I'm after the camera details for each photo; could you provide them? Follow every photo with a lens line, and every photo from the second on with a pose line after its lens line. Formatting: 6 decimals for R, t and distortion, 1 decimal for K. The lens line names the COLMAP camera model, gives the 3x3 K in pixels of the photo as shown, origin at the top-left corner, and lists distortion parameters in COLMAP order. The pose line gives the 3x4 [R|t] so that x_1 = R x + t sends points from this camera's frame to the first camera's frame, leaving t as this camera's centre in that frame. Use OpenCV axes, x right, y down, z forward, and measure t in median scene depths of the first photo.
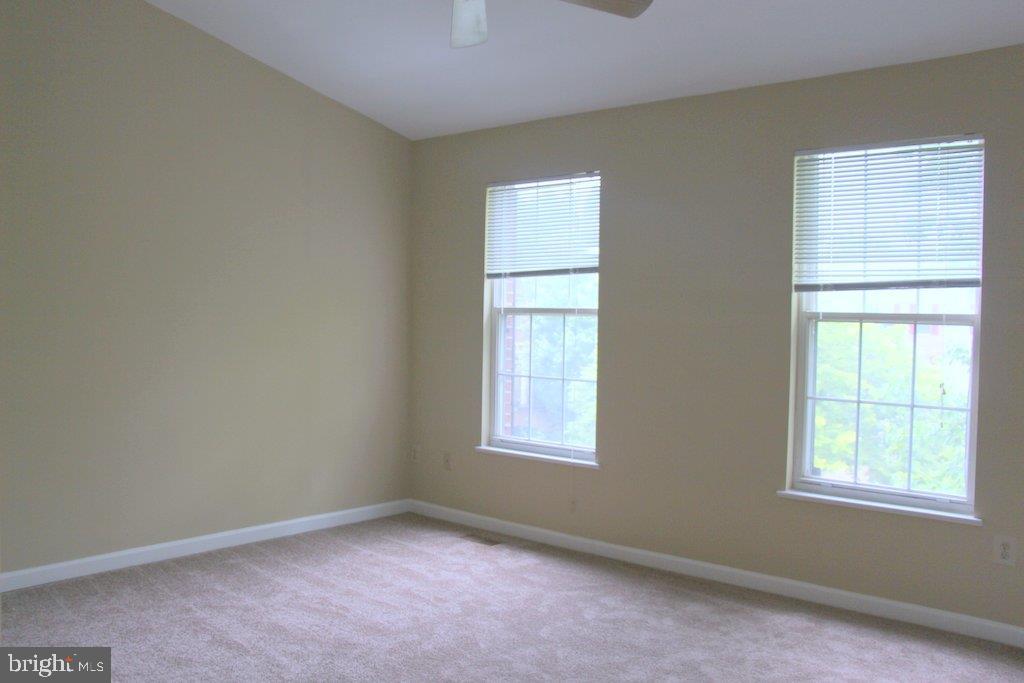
lens RADIAL K [[873.4, 0, 516.3], [0, 873.4, 339.6], [0, 0, 1]] dist [-0.152119, 0.097822]
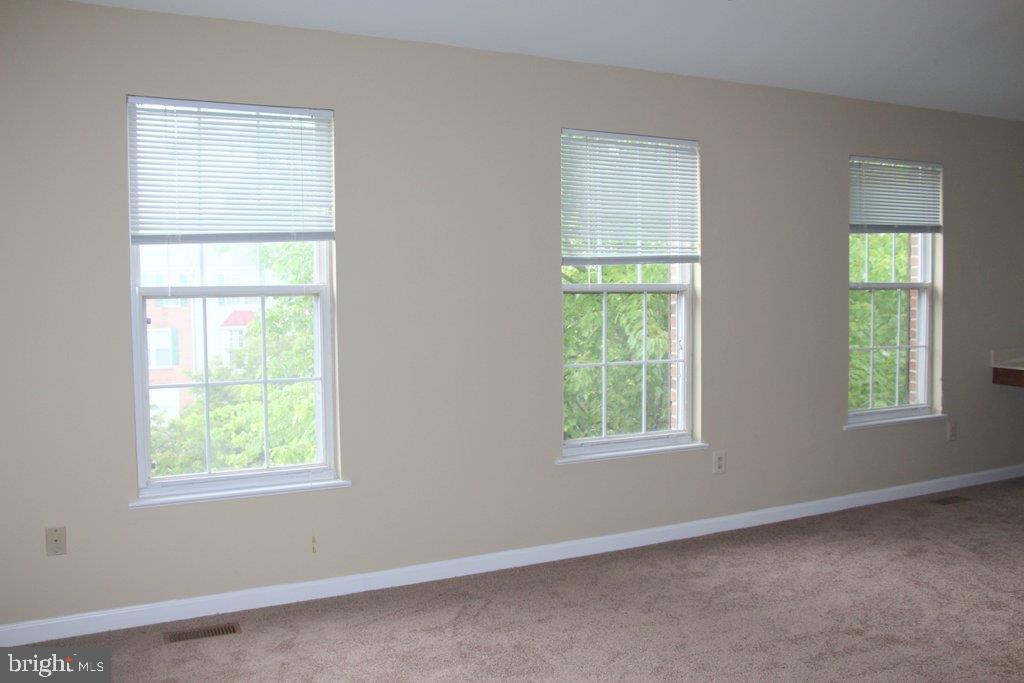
lens RADIAL K [[928.9, 0, 508.6], [0, 928.9, 341.7], [0, 0, 1]] dist [-0.132354, 0.127374]
pose [[0.377316, -0.070843, 0.923371, -0.619304], [0.042038, 0.997352, 0.059341, -0.027475], [-0.925130, 0.016426, 0.379295, 0.534408]]
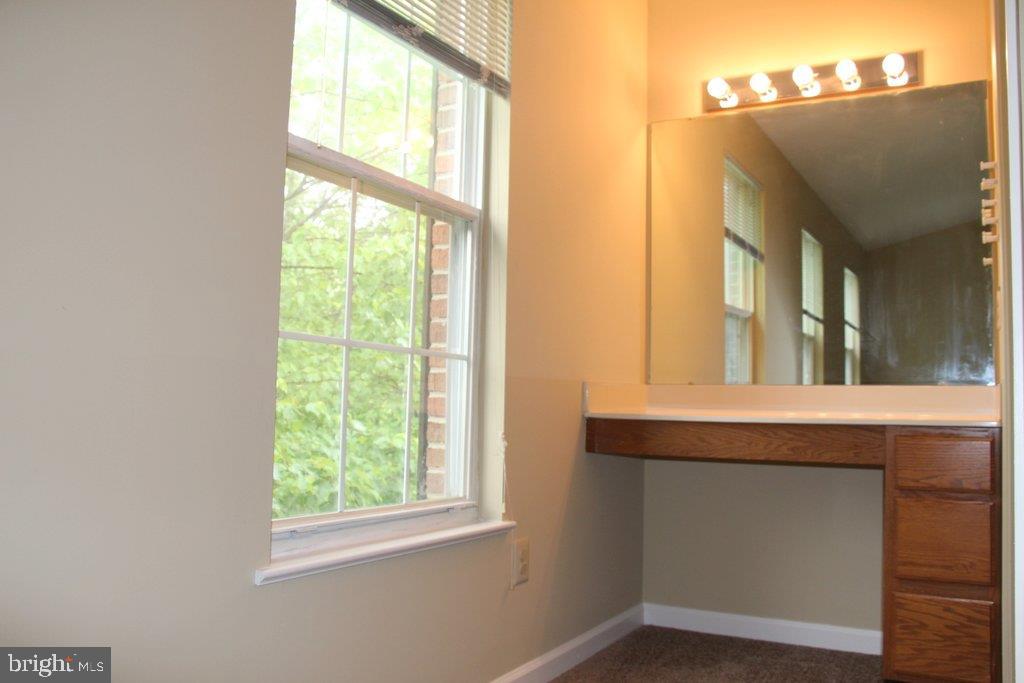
lens RADIAL K [[873.4, 0, 510.6], [0, 873.4, 338.5], [0, 0, 1]] dist [-0.152119, 0.097822]
pose [[-0.181847, 0.063239, 0.981291, -0.210793], [0.010402, 0.997998, -0.062388, 0.031067], [-0.983272, -0.001137, -0.182141, 0.539490]]
